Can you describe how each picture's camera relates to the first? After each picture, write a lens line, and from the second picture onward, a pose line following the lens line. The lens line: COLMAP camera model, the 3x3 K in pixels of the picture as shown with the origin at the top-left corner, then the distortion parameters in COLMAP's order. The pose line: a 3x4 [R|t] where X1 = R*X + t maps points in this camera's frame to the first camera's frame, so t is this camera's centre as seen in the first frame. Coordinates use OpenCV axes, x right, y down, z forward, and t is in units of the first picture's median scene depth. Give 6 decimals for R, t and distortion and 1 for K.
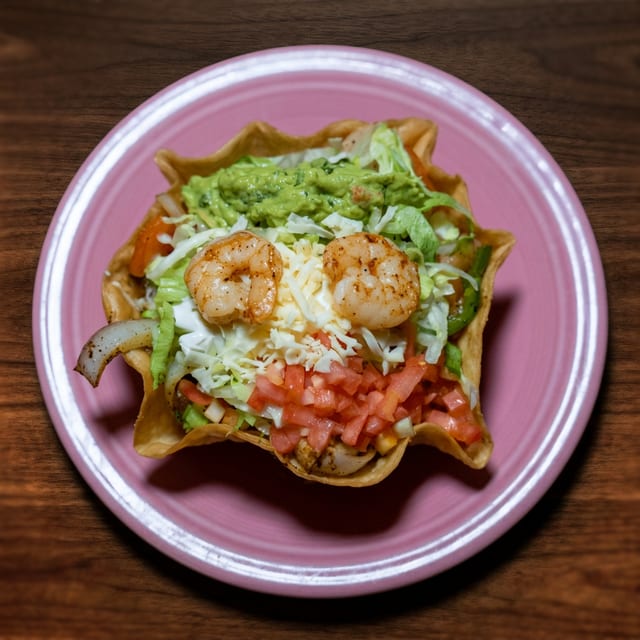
lens RADIAL K [[2195.4, 0, 320.0], [0, 2195.4, 320.0], [0, 0, 1]] dist [-0.146997, 0.460147]
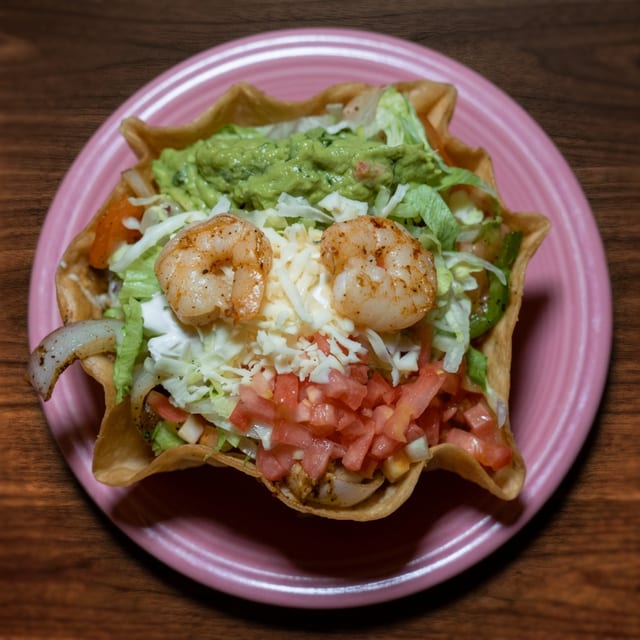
lens RADIAL K [[2195.4, 0, 320.0], [0, 2195.4, 320.0], [0, 0, 1]] dist [-0.146997, 0.460147]
pose [[1.000000, -0.000409, 0.000087, 0.001121], [0.000409, 1.000000, 0.000004, -0.000049], [-0.000087, -0.000004, 1.000000, 0.163959]]
